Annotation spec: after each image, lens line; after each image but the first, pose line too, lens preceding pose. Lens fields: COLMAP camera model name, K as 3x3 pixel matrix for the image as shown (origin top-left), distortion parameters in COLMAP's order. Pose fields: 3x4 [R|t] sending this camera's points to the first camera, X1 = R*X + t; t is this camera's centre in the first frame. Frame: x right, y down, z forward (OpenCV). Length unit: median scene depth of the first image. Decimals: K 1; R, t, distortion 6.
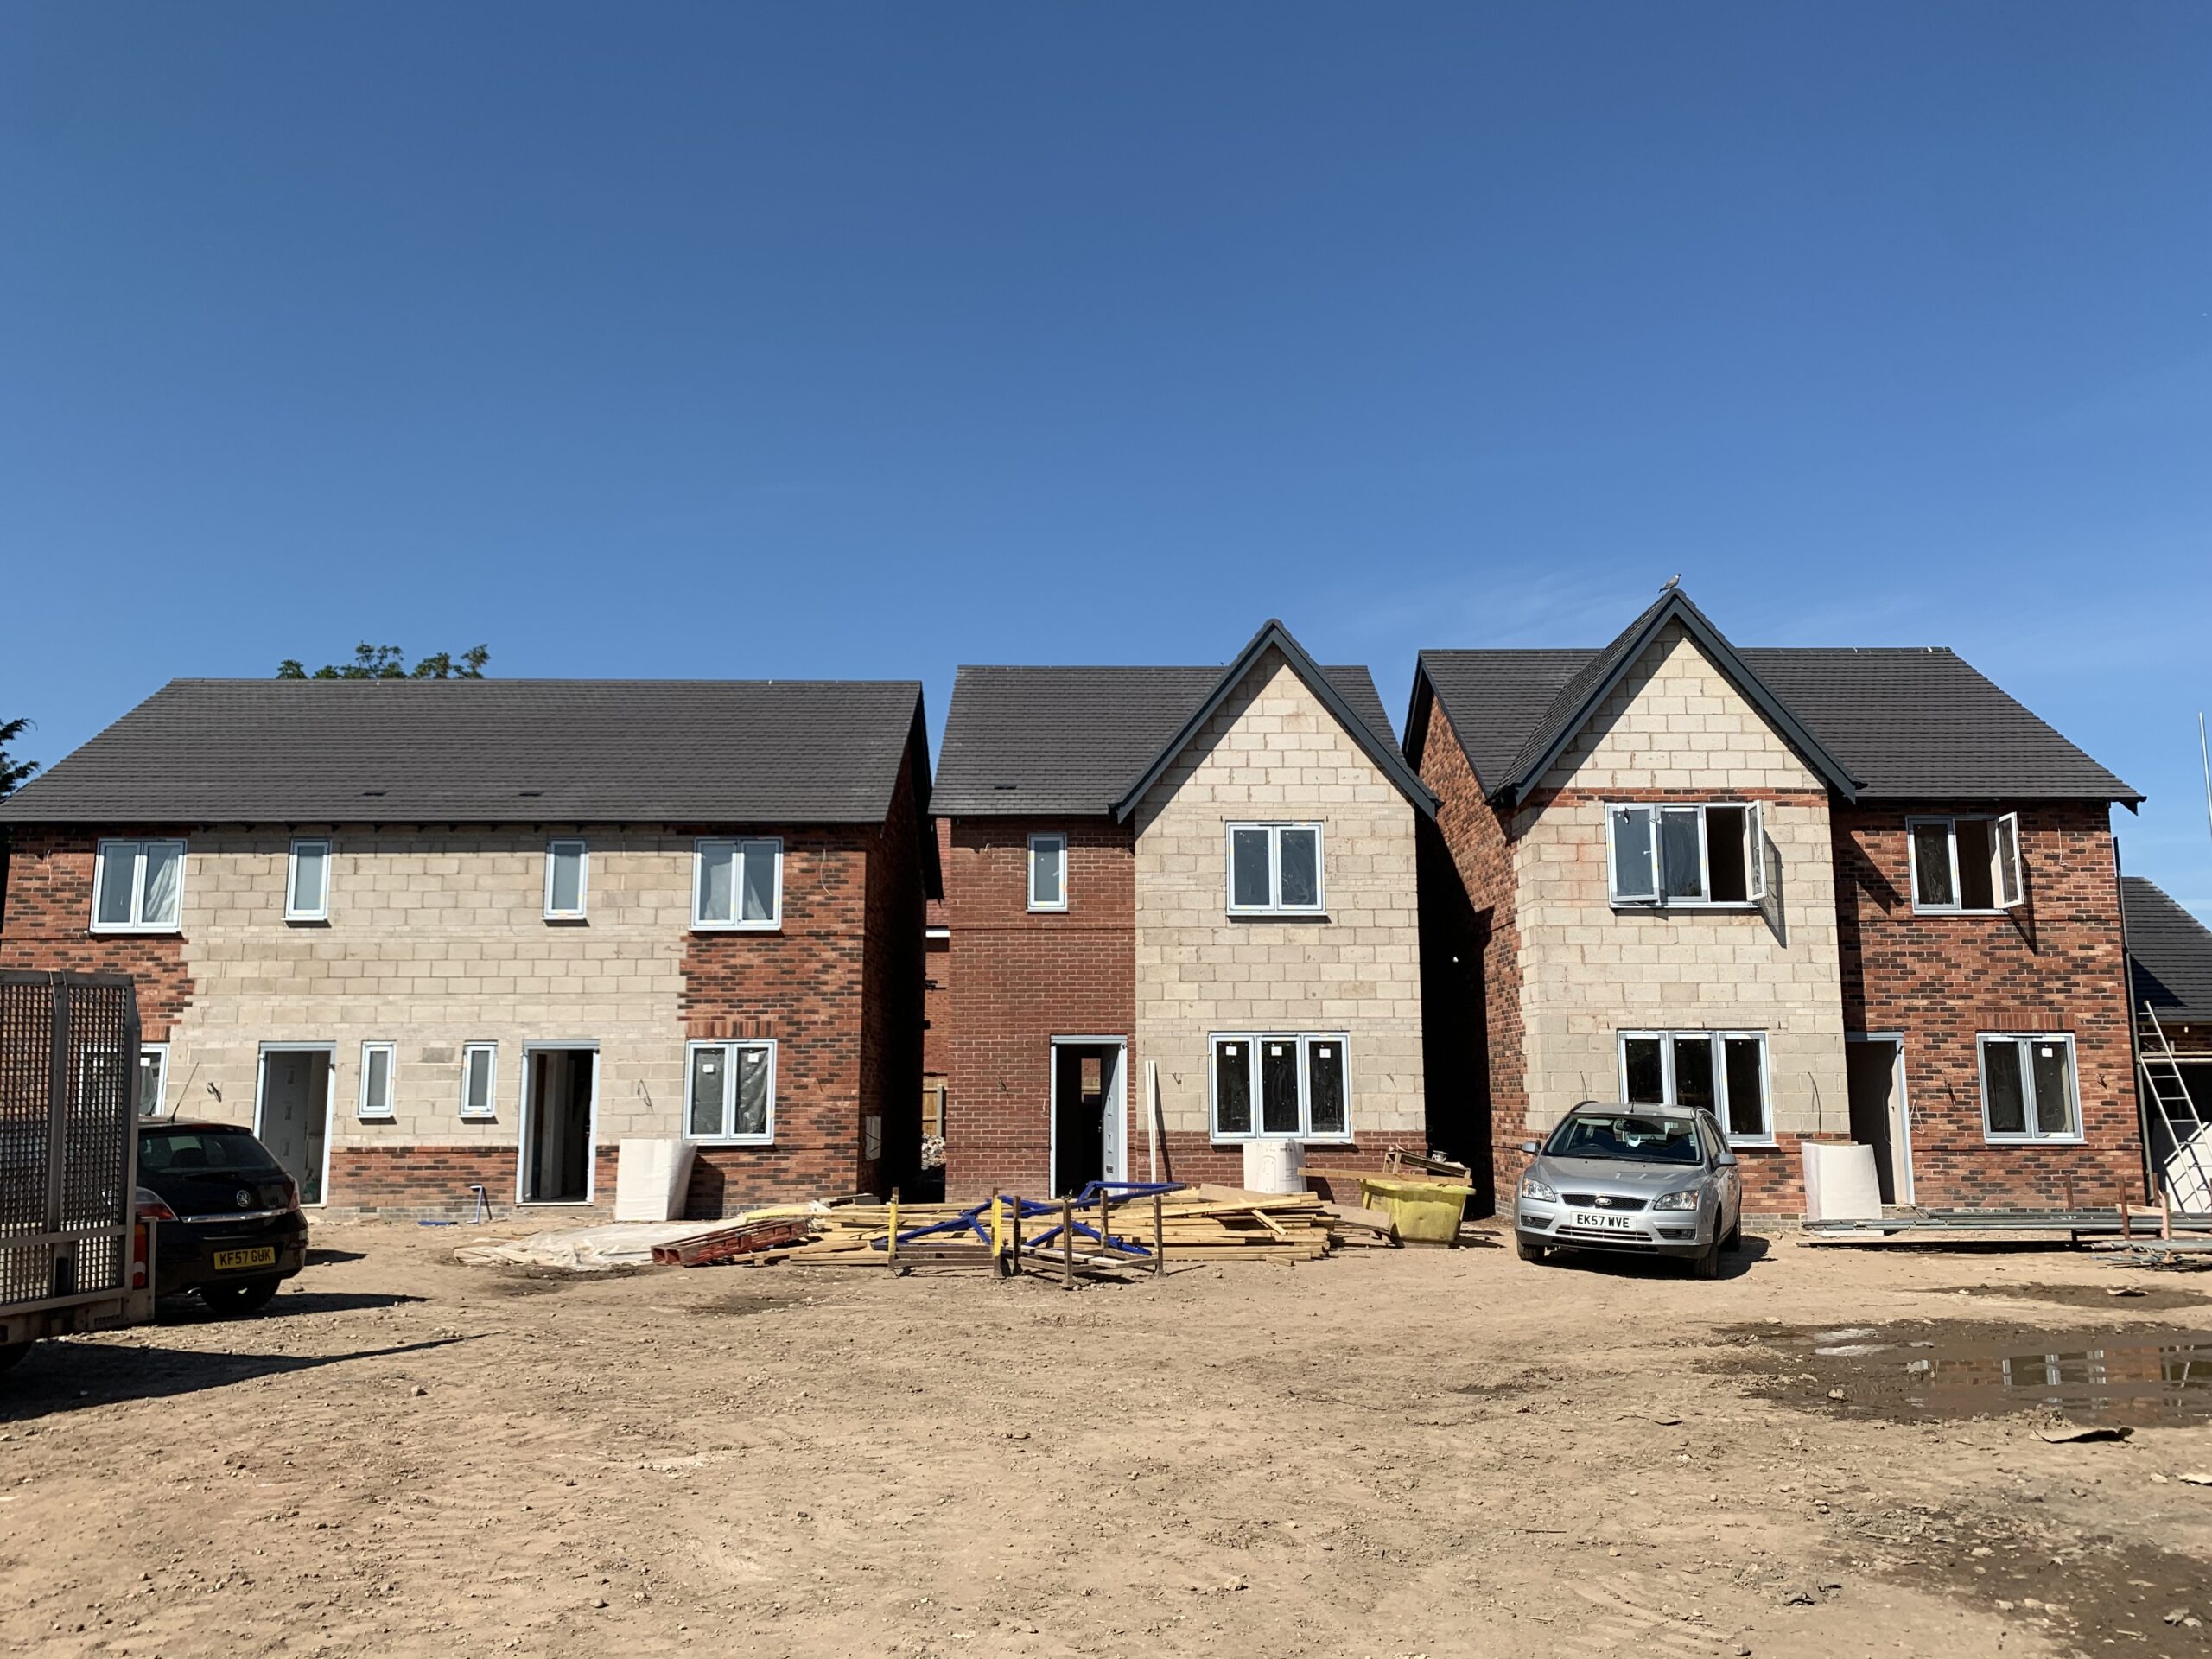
lens RADIAL K [[1677.1, 0, 1106.0], [0, 1677.1, 829.5], [0, 0, 1]] dist [0.003726, 0.005556]
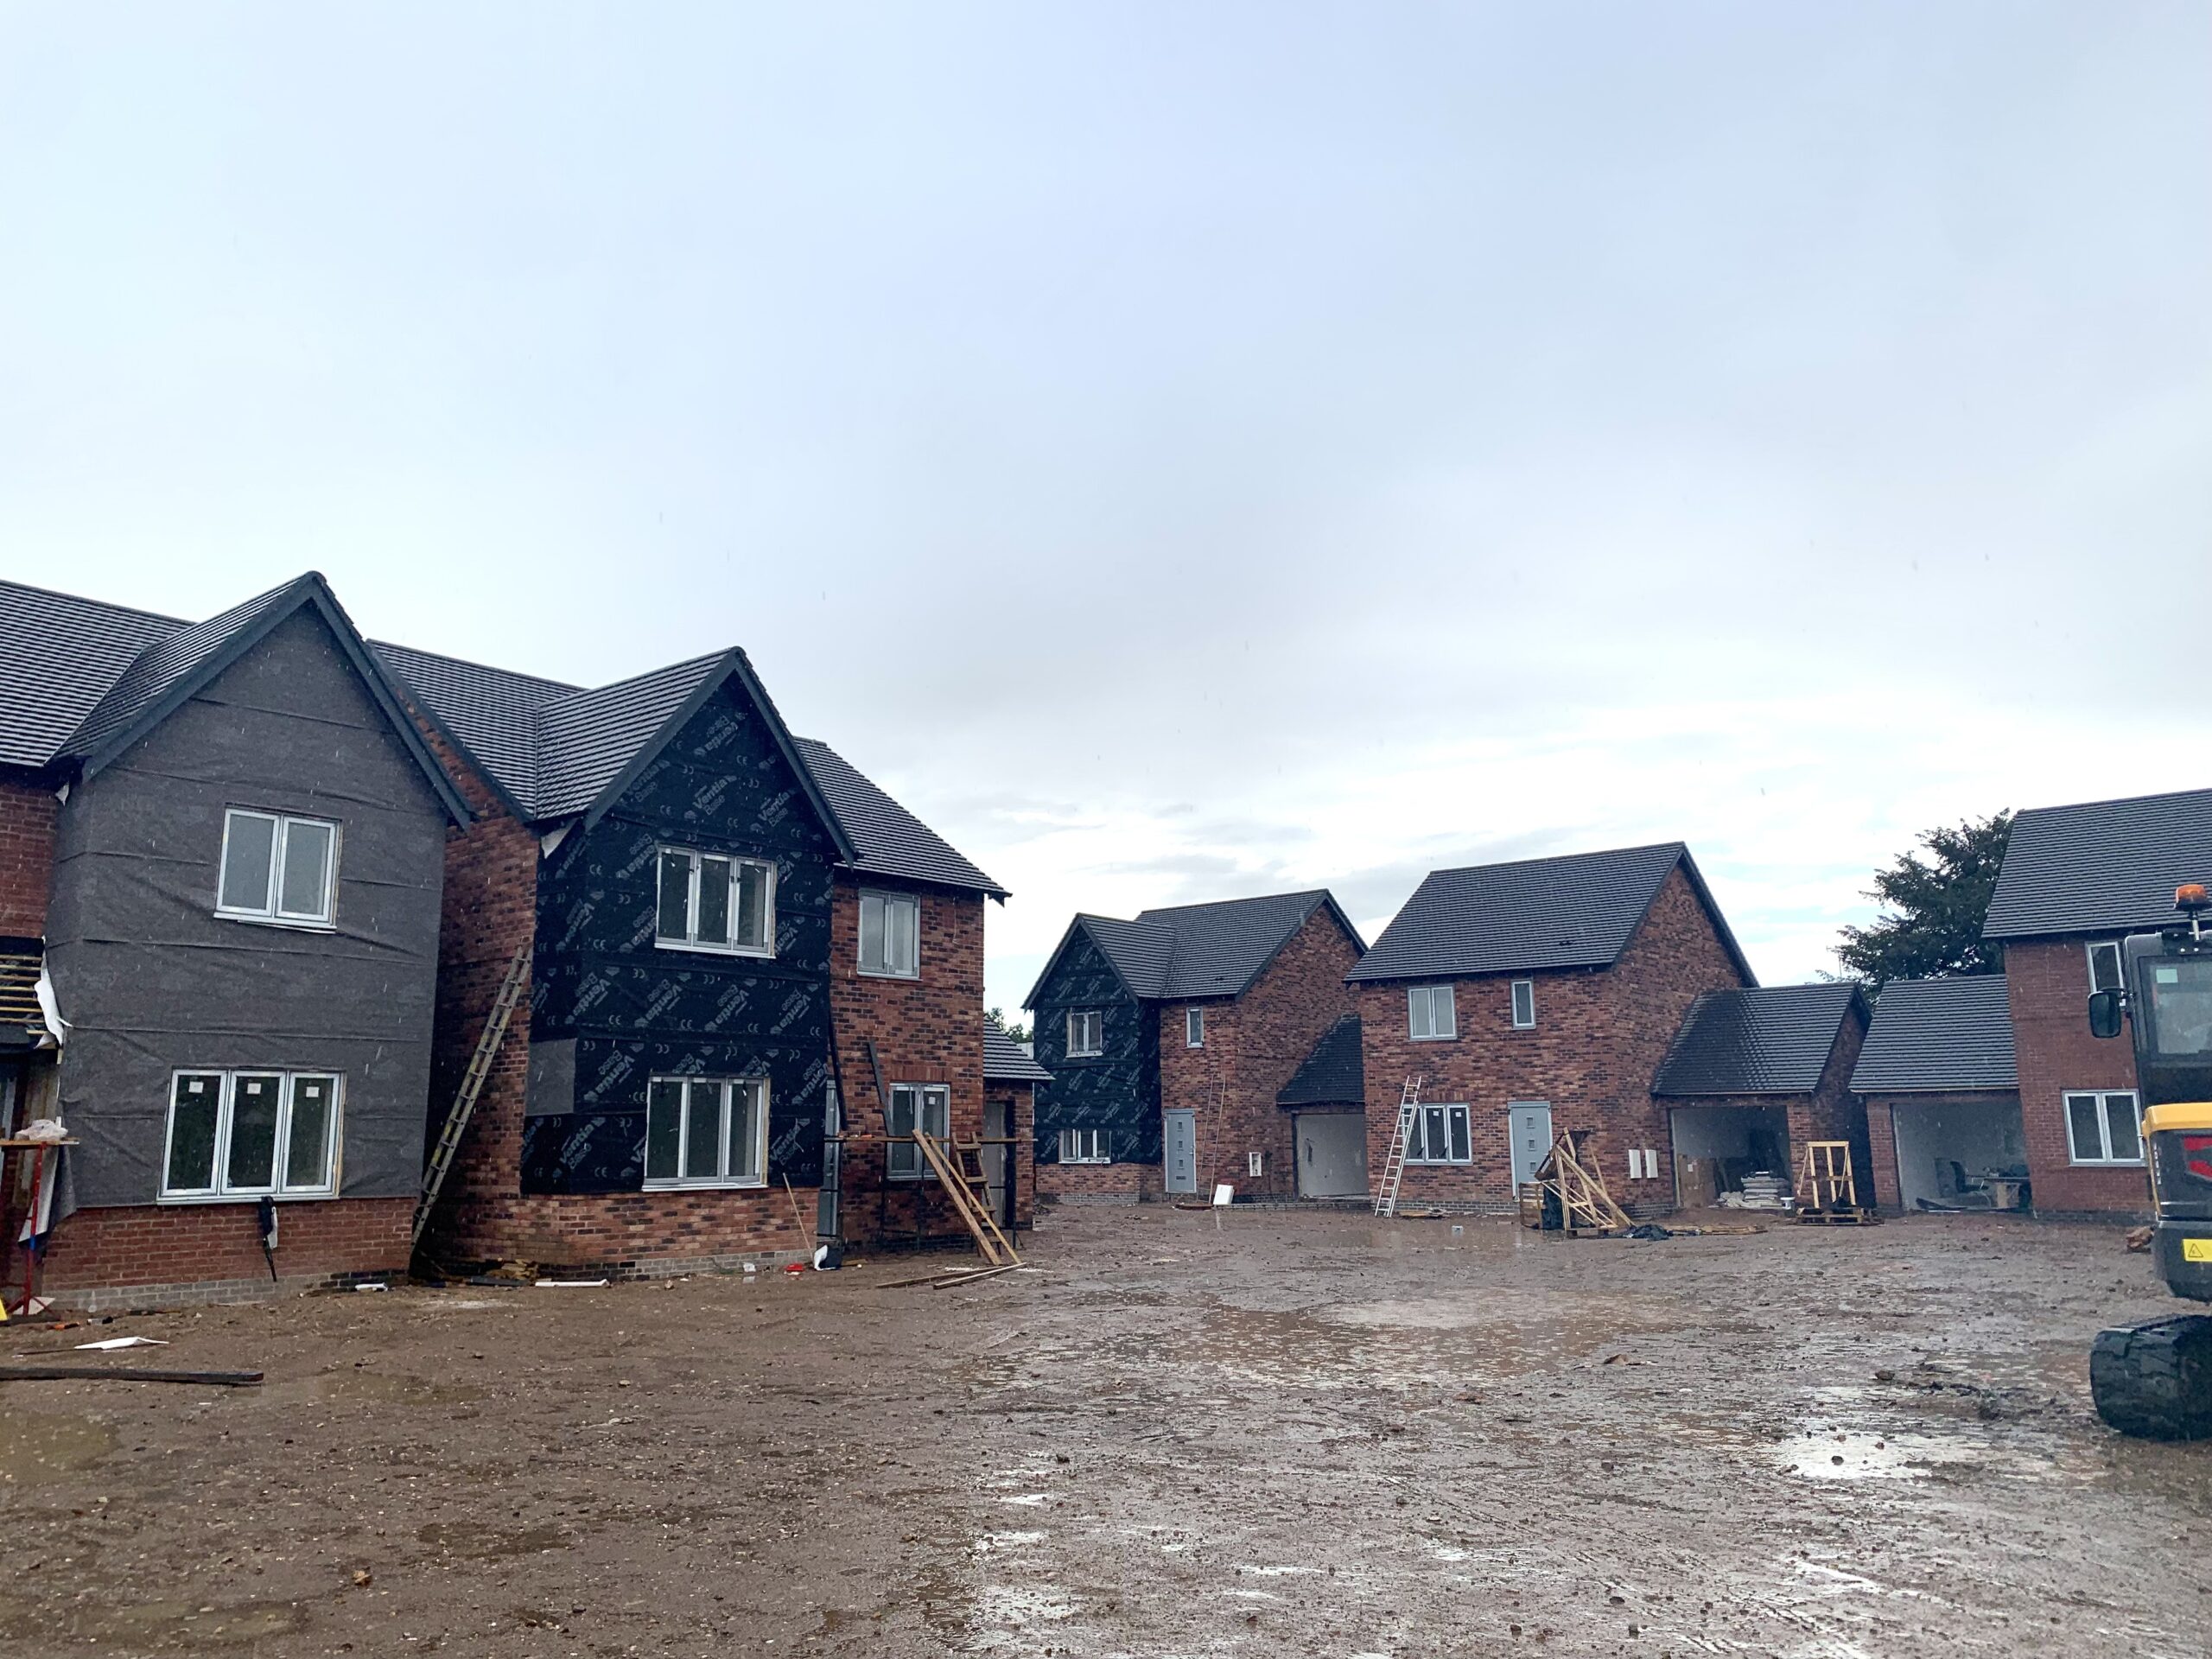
lens RADIAL K [[1686.3, 0, 1102.9], [0, 1686.3, 788.0], [0, 0, 1]] dist [0.063167, -0.002655]
pose [[0.636579, 0.156087, 0.755251, -0.290996], [-0.118546, 0.987470, -0.104161, 0.025497], [-0.762046, -0.023225, 0.647106, 0.146443]]
